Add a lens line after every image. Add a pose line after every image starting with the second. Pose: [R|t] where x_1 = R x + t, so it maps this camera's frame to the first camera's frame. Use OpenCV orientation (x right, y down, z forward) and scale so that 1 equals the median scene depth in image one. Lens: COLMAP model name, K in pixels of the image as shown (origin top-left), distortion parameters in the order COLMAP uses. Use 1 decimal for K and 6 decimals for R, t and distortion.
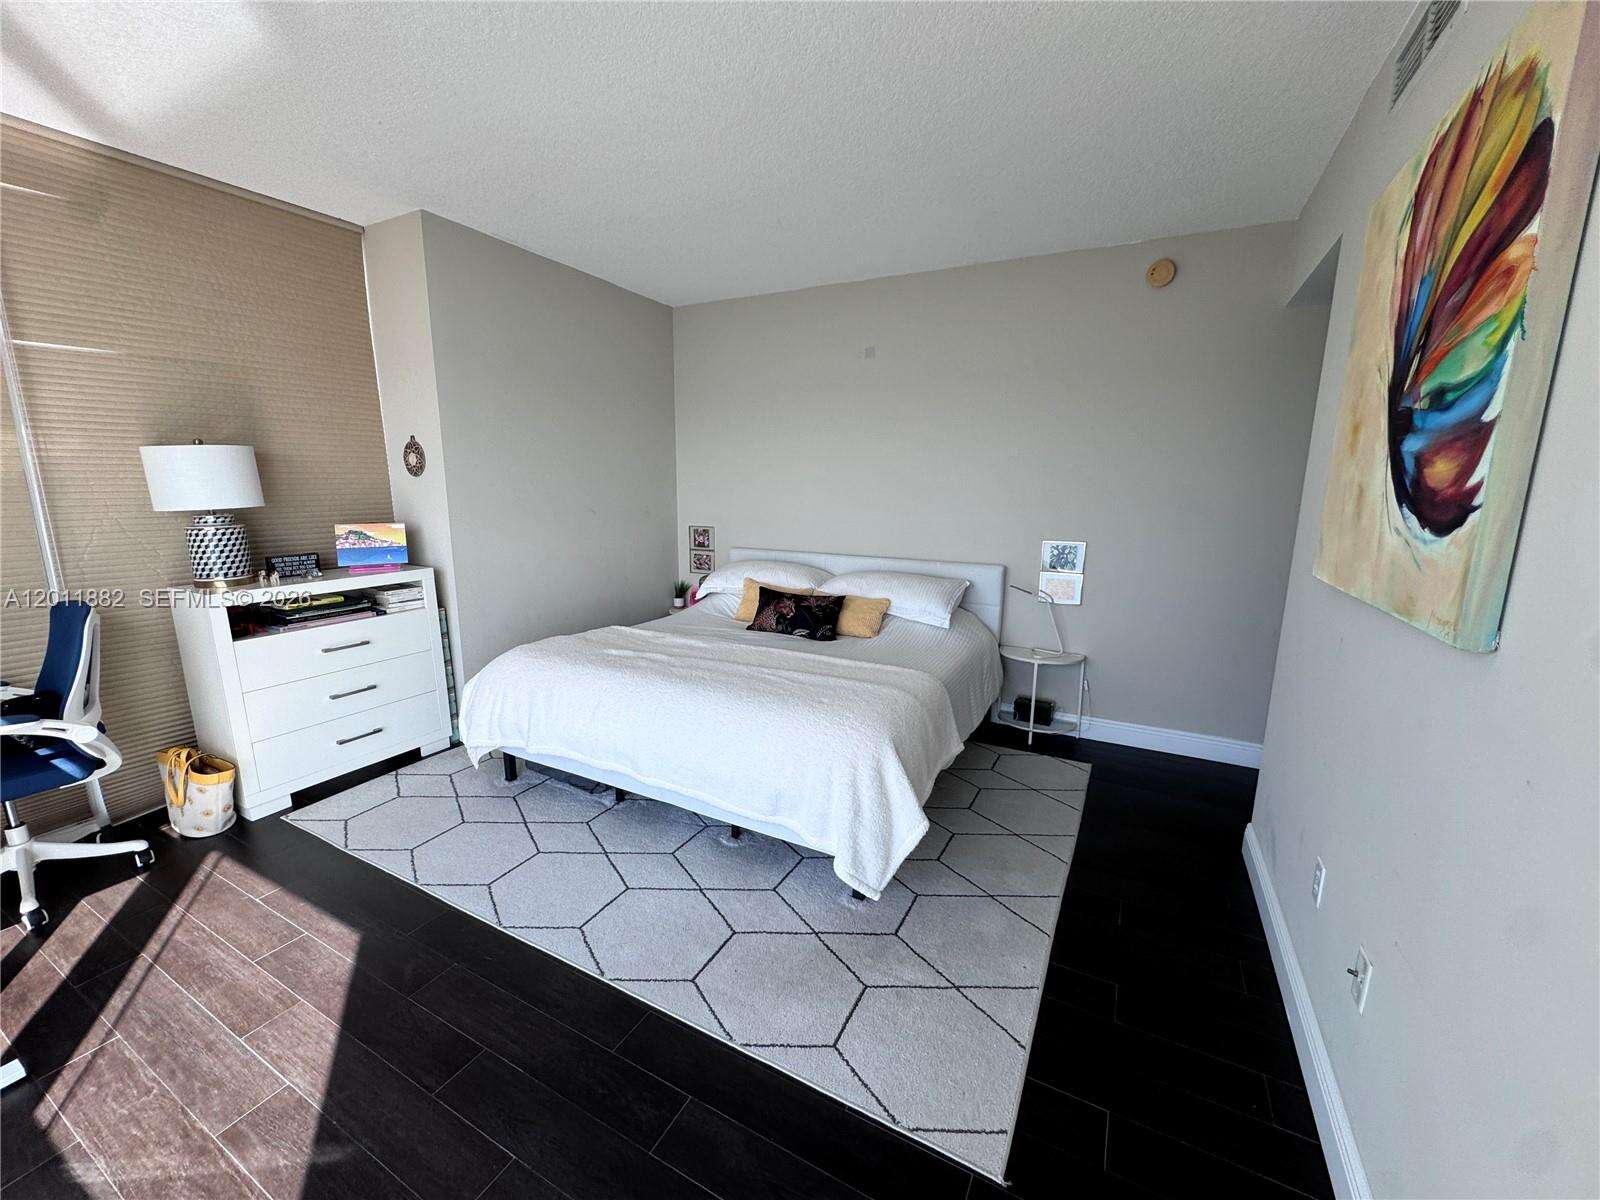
lens RADIAL K [[637.3, 0, 797.9], [0, 637.3, 603.8], [0, 0, 1]] dist [-0.004885, 0.000368]
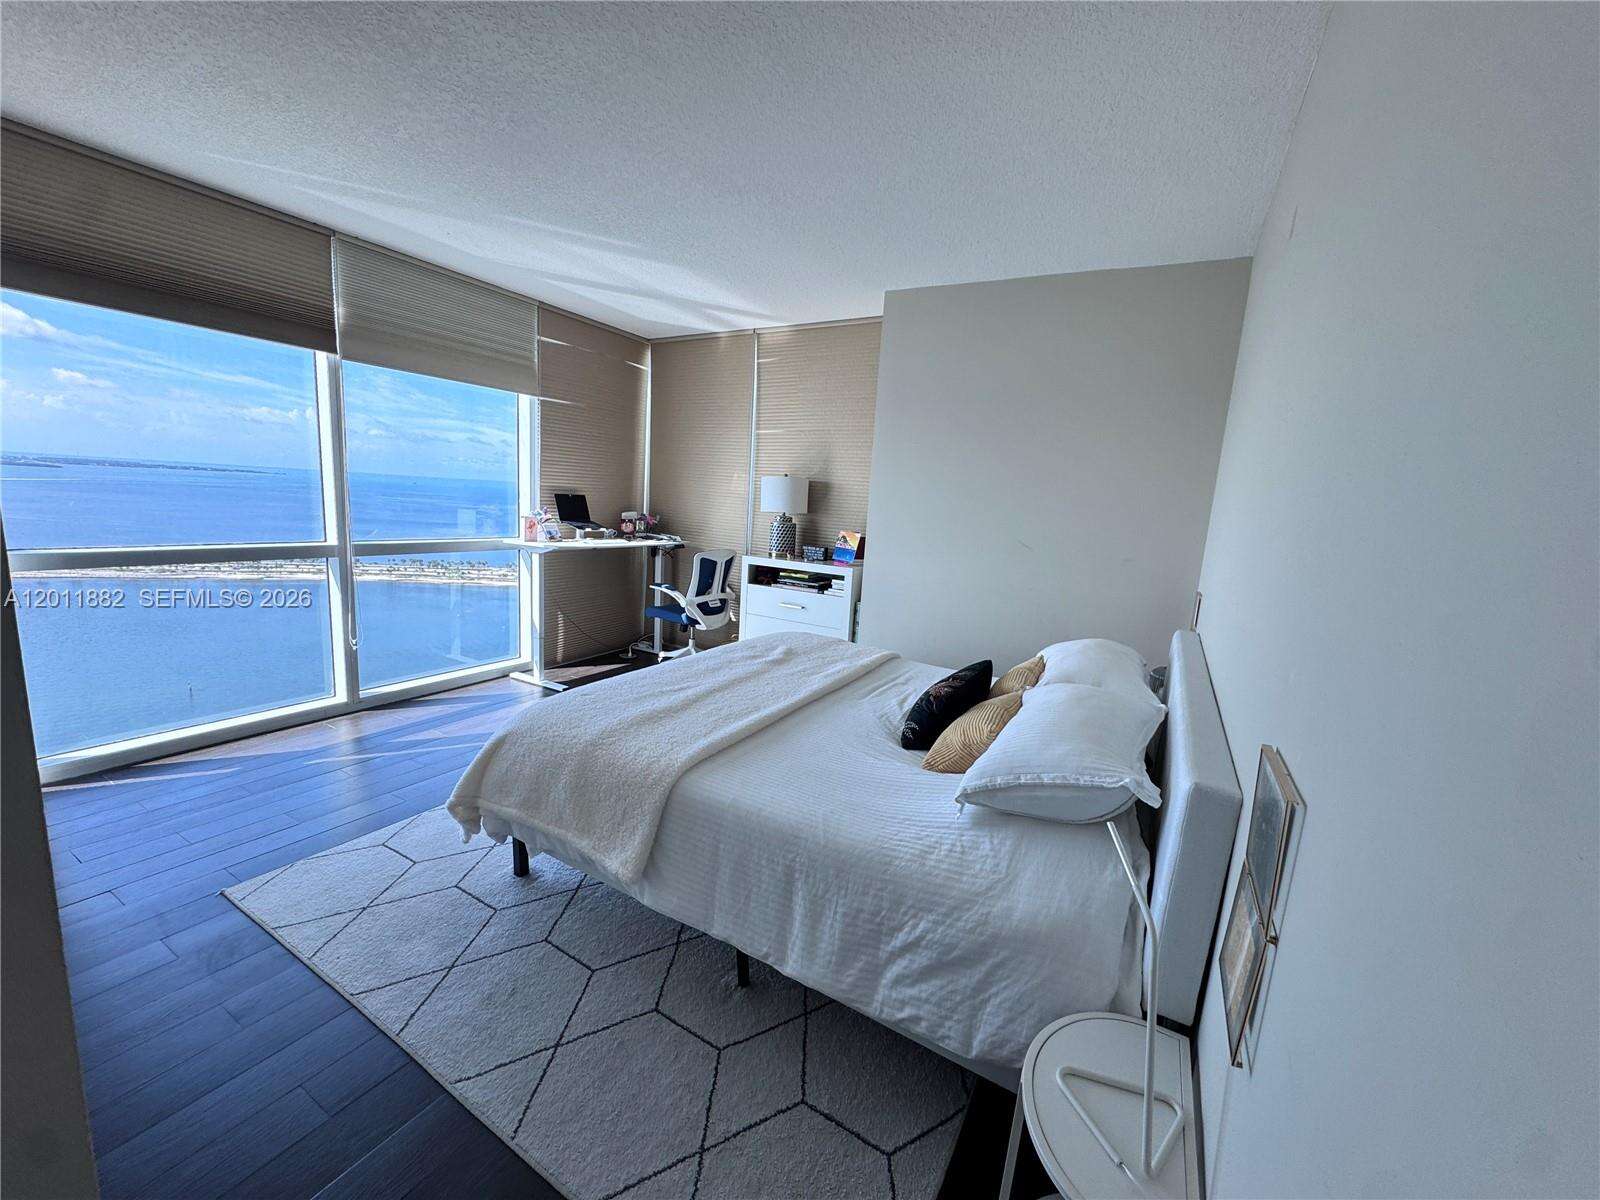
lens RADIAL K [[637.3, 0, 803.7], [0, 637.3, 600.9], [0, 0, 1]] dist [-0.004885, 0.000368]
pose [[-0.025703, 0.152922, -0.987904, 0.822001], [-0.249120, 0.956073, 0.154476, -0.192674], [0.968131, 0.250077, 0.013522, 1.035573]]
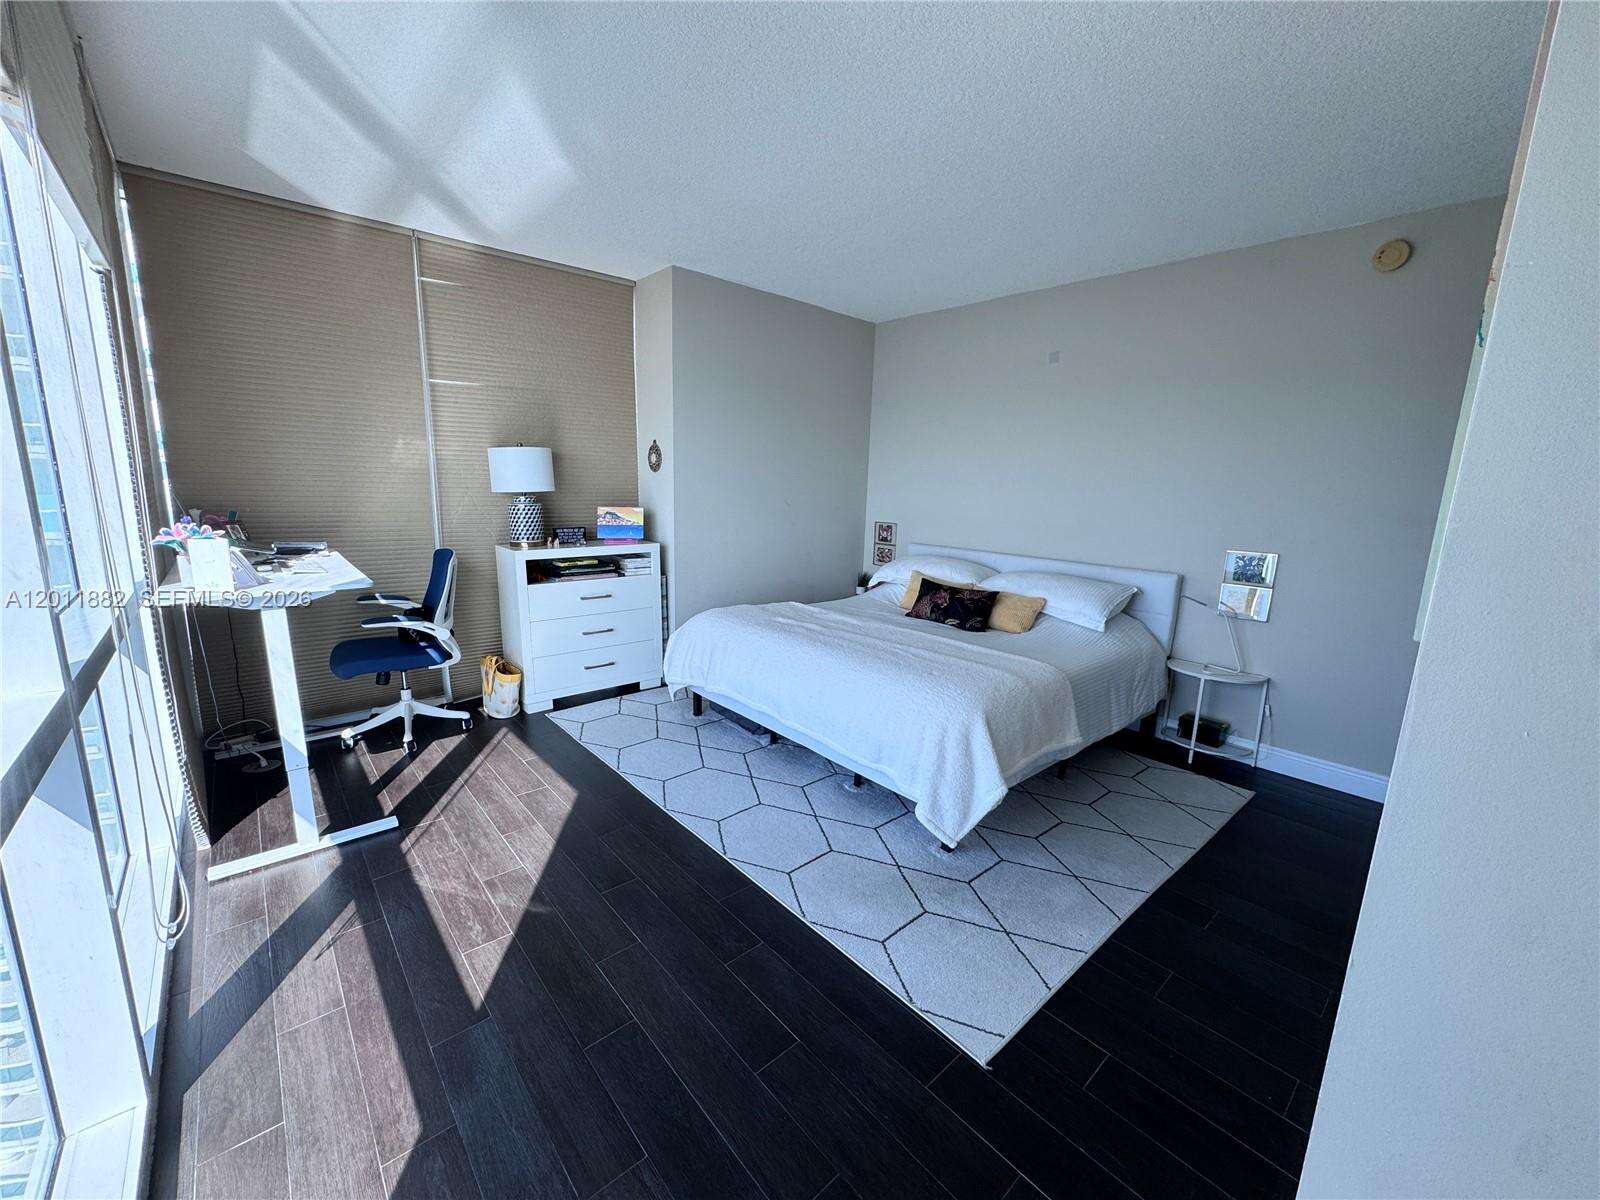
lens RADIAL K [[637.3, 0, 797.0], [0, 637.3, 603.1], [0, 0, 1]] dist [-0.004885, 0.000368]
pose [[0.935292, 0.084768, -0.343575, 0.154422], [-0.086614, 0.996192, 0.010001, 0.030517], [0.343114, 0.020405, 0.939072, -0.121070]]
